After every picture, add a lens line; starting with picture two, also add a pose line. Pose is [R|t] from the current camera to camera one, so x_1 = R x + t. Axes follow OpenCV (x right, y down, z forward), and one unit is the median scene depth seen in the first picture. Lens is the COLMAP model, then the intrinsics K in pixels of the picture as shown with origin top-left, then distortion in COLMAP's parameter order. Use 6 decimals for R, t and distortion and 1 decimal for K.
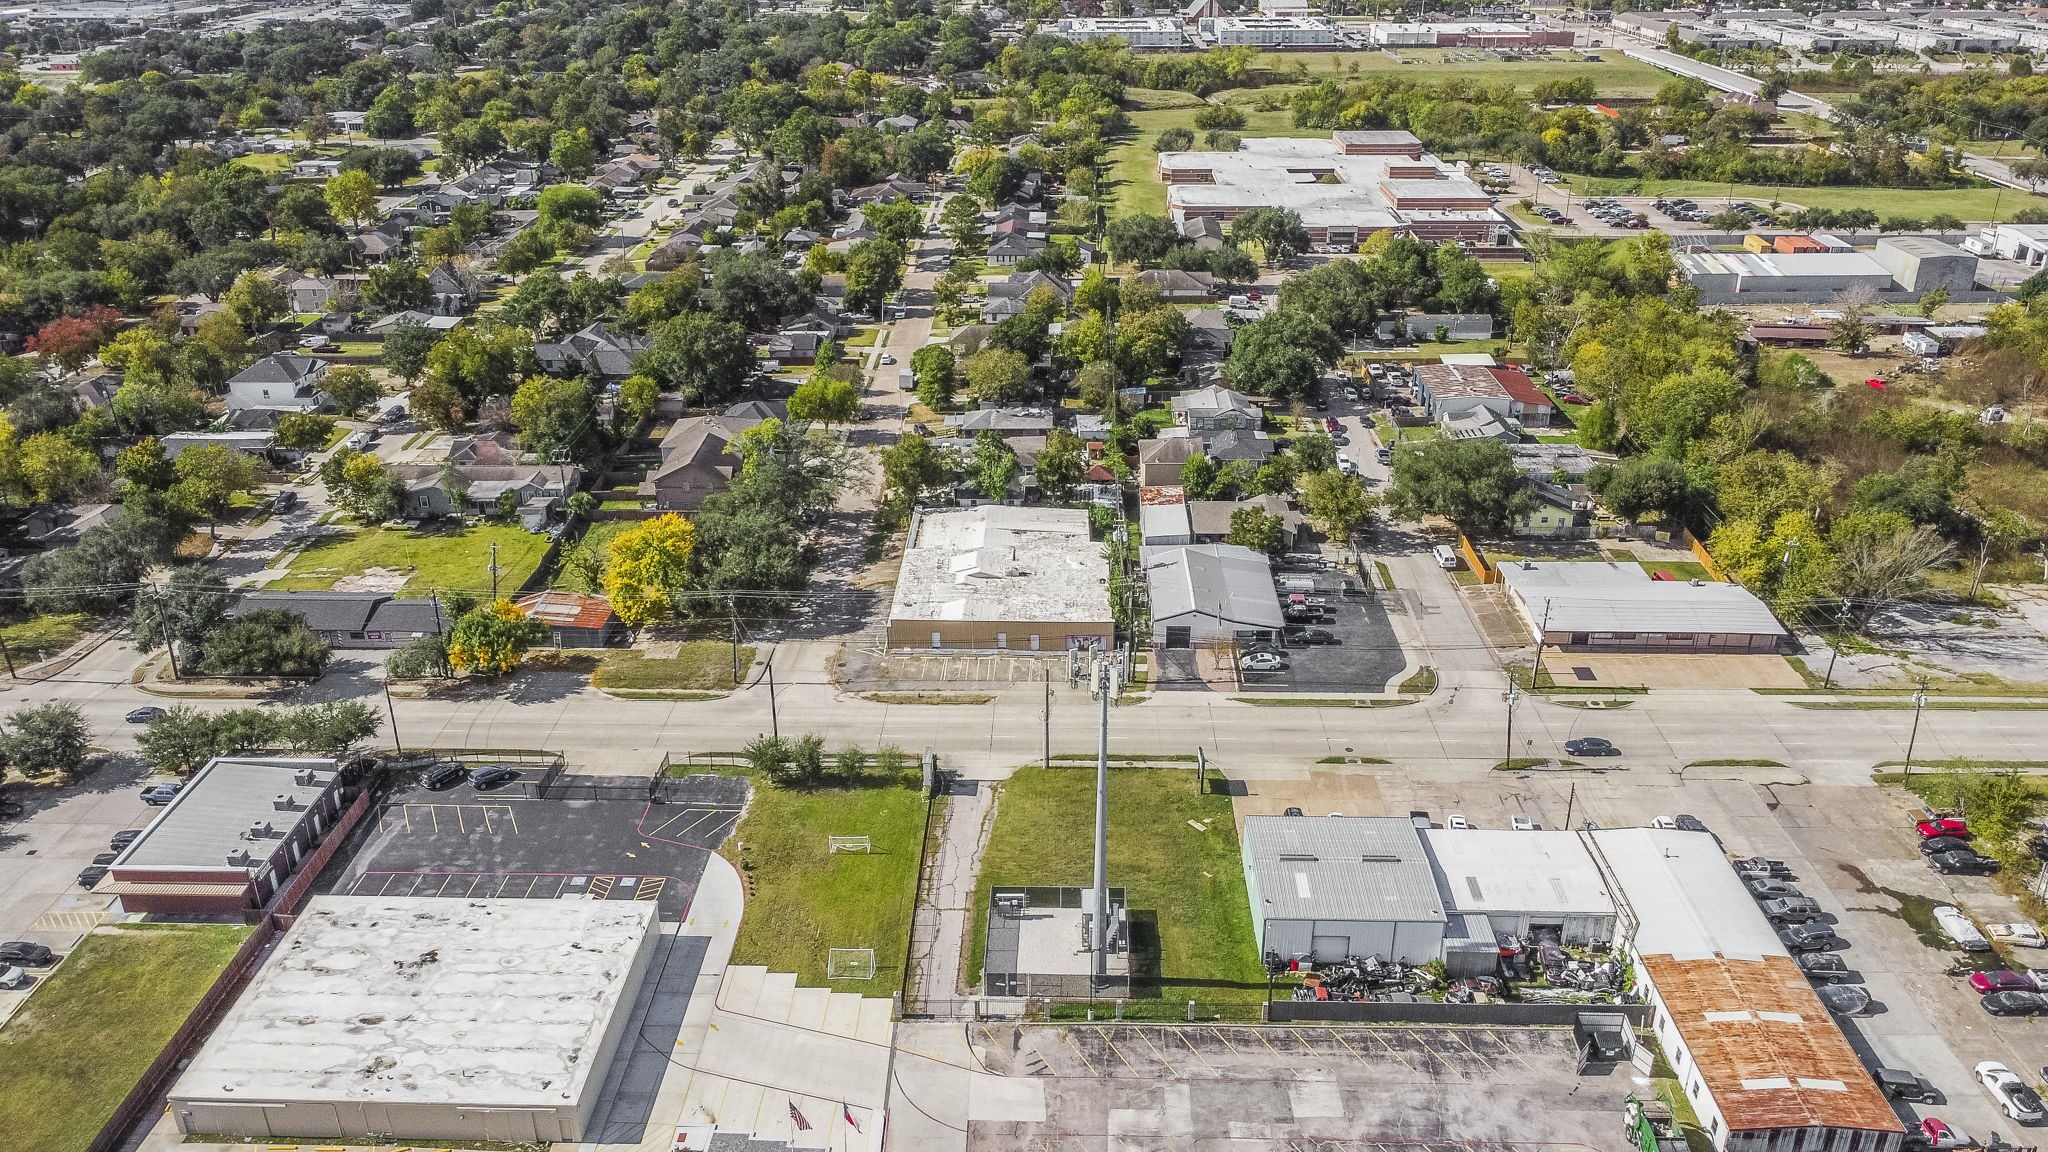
lens RADIAL K [[1542.1, 0, 1015.8], [0, 1542.1, 575.2], [0, 0, 1]] dist [-0.000792, 0.003328]
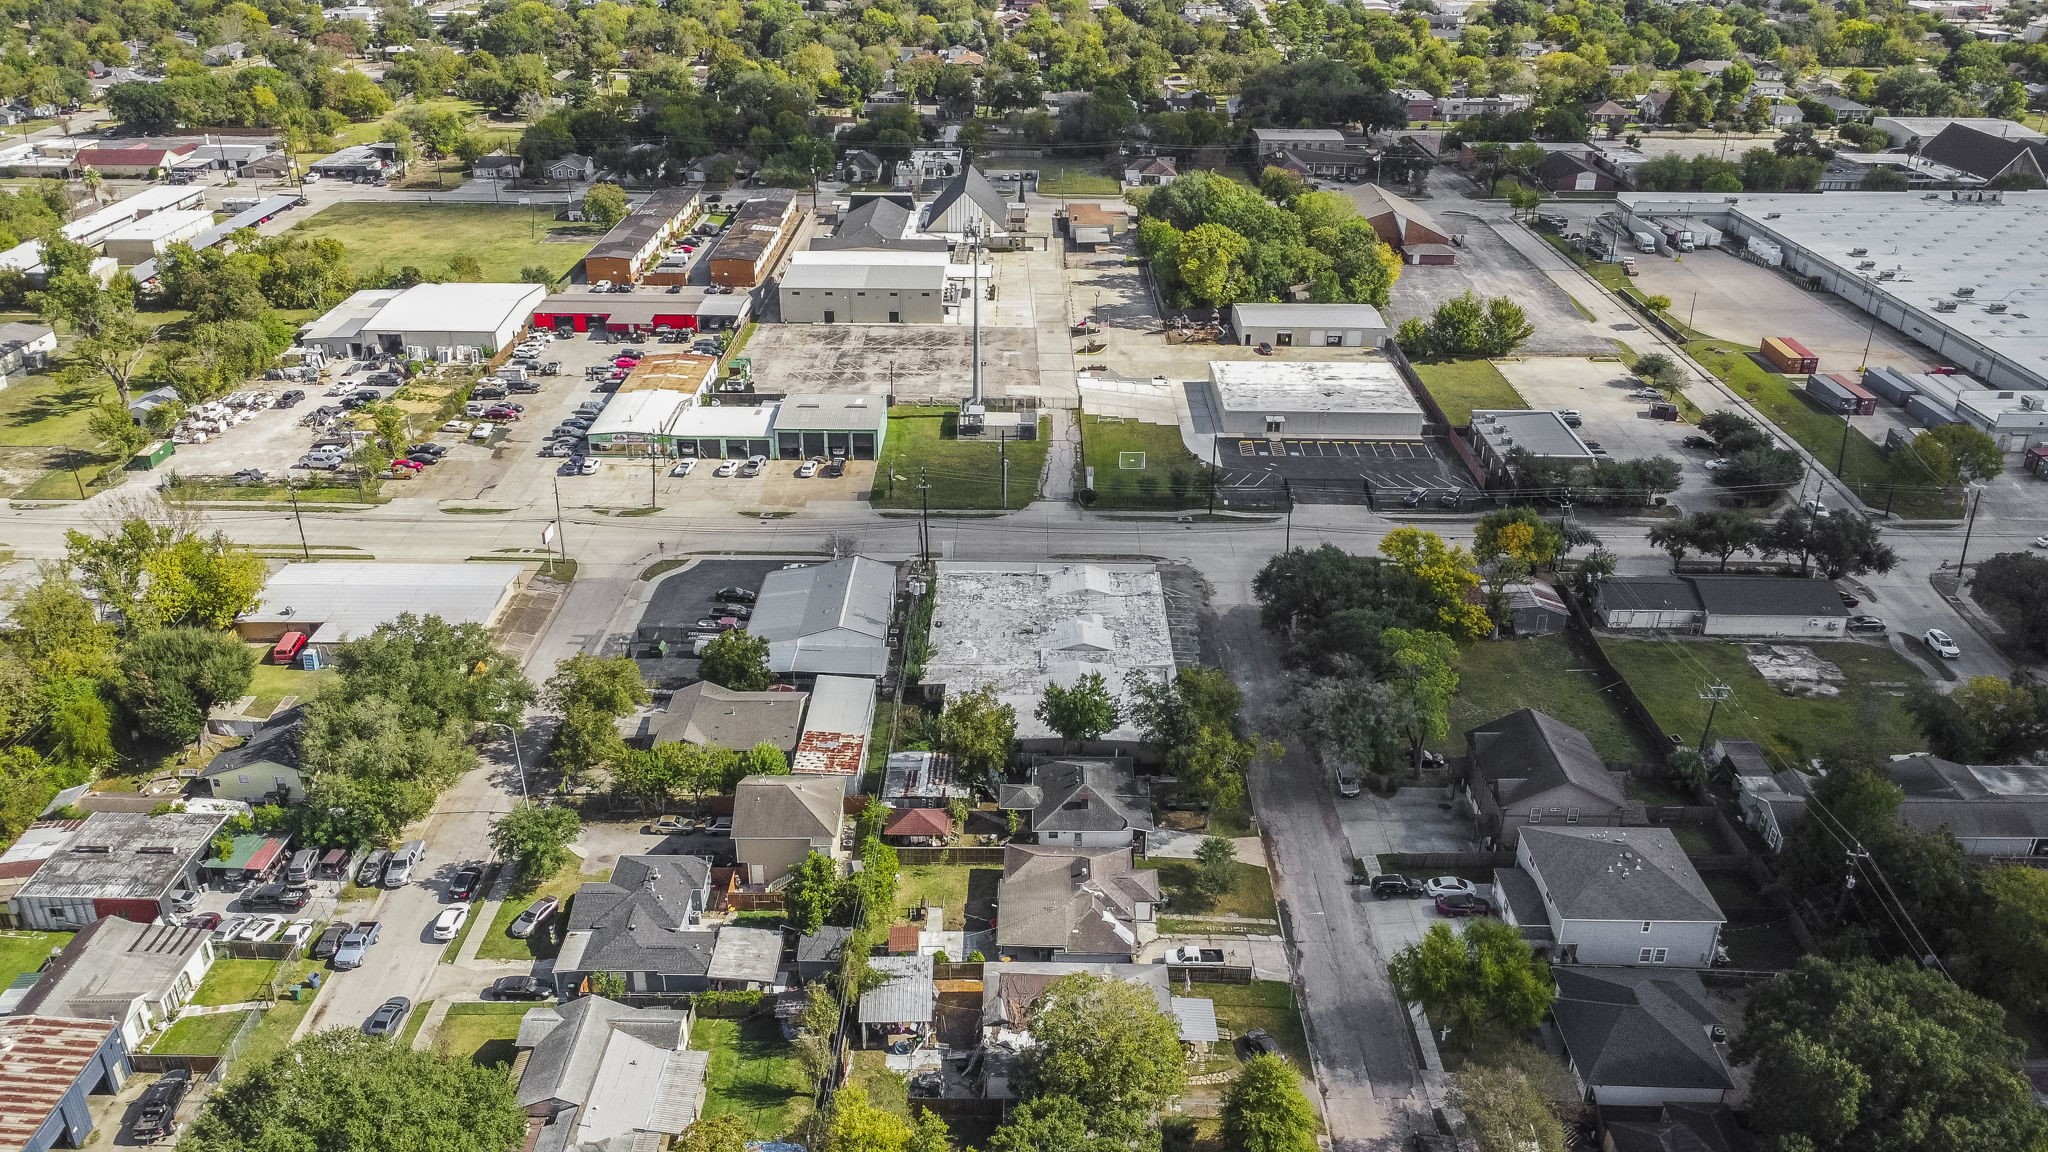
lens RADIAL K [[1542.1, 0, 1015.8], [0, 1542.1, 575.2], [0, 0, 1]] dist [-0.000792, 0.003328]
pose [[-0.999795, 0.007814, -0.018680, 0.023676], [-0.009533, 0.632248, 0.774708, -0.571115], [0.017864, 0.774727, -0.632043, 1.248256]]
